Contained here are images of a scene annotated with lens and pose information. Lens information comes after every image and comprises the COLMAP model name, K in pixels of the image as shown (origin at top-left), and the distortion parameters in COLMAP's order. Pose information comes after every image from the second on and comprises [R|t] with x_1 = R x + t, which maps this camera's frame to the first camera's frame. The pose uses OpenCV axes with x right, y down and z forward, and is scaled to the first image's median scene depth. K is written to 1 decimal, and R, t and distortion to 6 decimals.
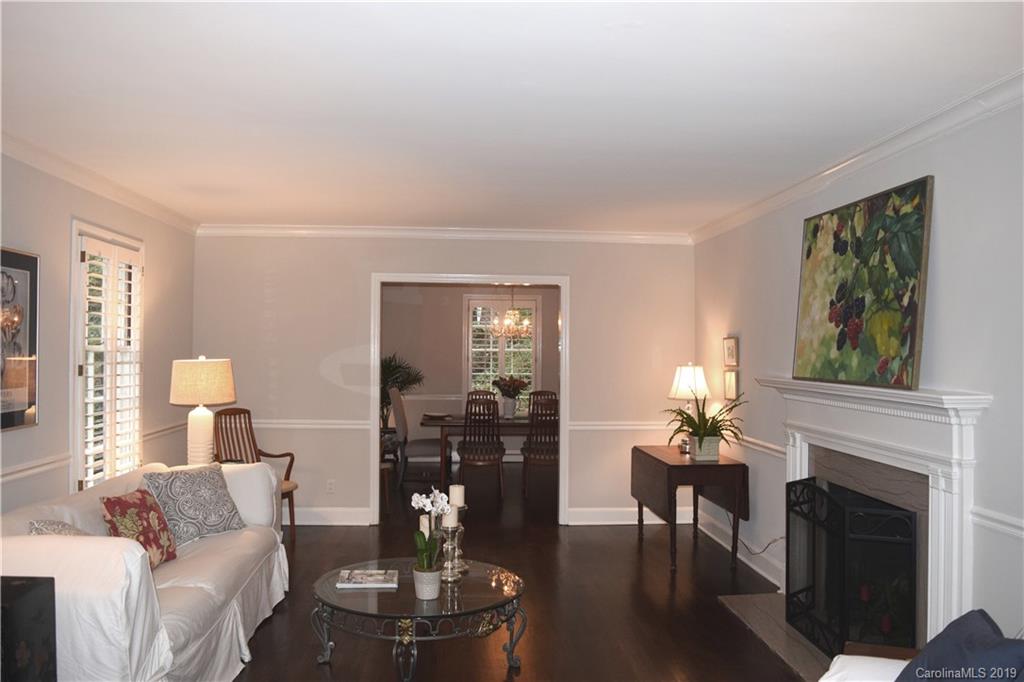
lens RADIAL K [[804.4, 0, 517.6], [0, 804.4, 339.9], [0, 0, 1]] dist [-0.090657, 0.009765]
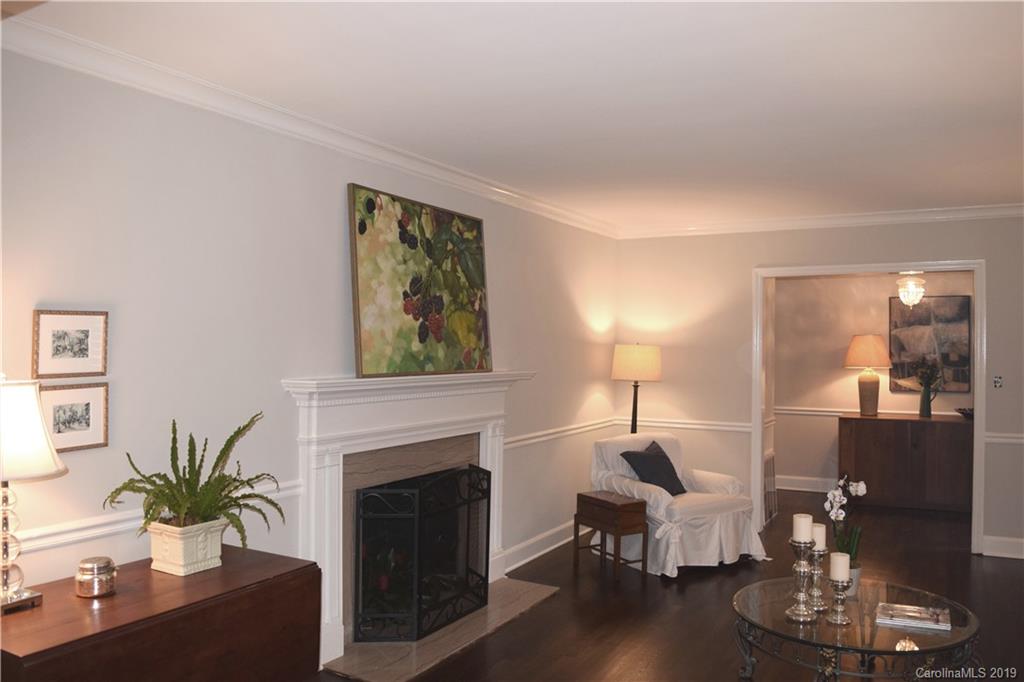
lens RADIAL K [[804.4, 0, 517.6], [0, 804.4, 339.9], [0, 0, 1]] dist [-0.090657, 0.009765]
pose [[-0.837806, -0.006035, 0.545935, -0.282652], [-0.016857, 0.999748, -0.014817, 0.023879], [-0.545708, -0.021616, -0.837696, 1.921163]]
